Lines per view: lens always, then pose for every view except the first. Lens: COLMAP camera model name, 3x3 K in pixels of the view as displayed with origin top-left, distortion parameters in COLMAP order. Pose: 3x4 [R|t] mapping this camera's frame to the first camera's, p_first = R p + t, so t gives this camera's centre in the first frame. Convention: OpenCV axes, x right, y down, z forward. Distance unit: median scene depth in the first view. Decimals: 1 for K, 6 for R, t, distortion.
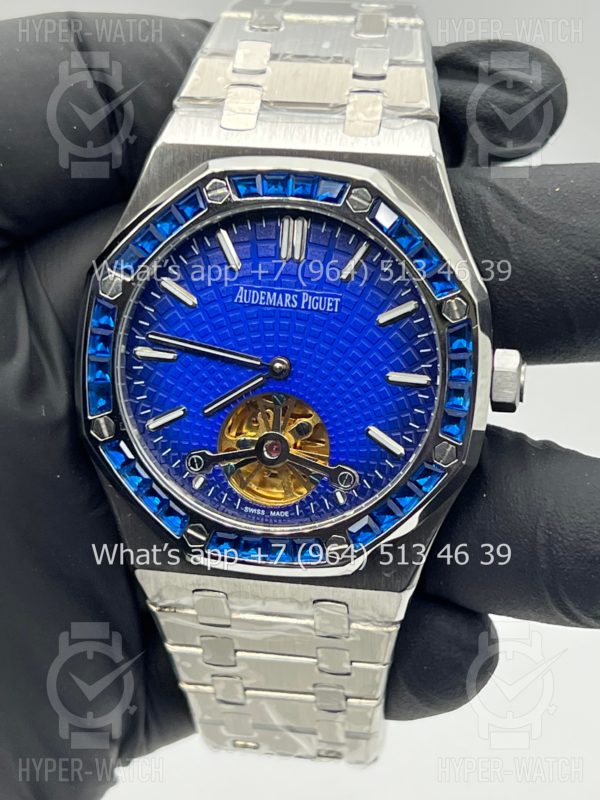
lens RADIAL K [[1809.0, 0, 300.0], [0, 1809.0, 400.0], [0, 0, 1]] dist [-0.035893, -9.999699]
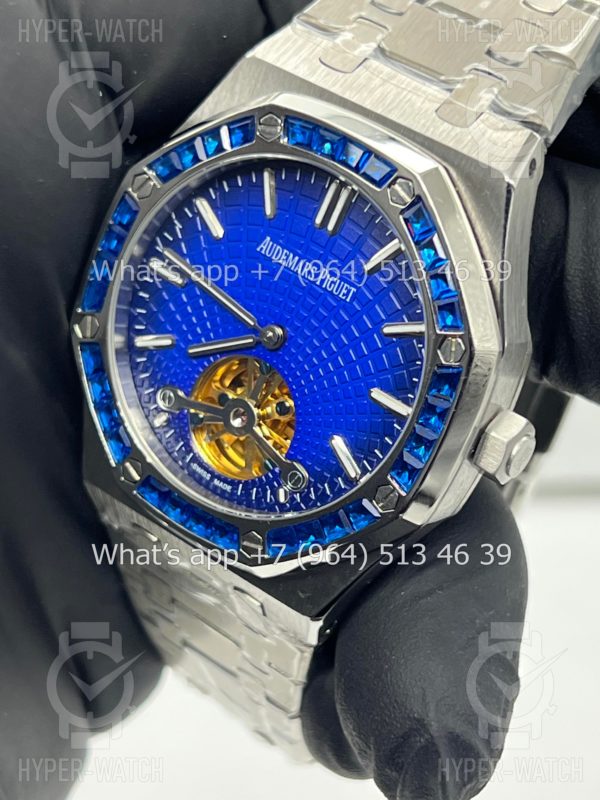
lens RADIAL K [[1809.0, 0, 300.0], [0, 1809.0, 400.0], [0, 0, 1]] dist [-0.035893, -9.999699]
pose [[0.870442, 0.380738, -0.312040, 0.292998], [-0.346429, 0.924122, 0.161202, -0.138343], [0.349738, -0.032217, 0.936293, 0.161608]]
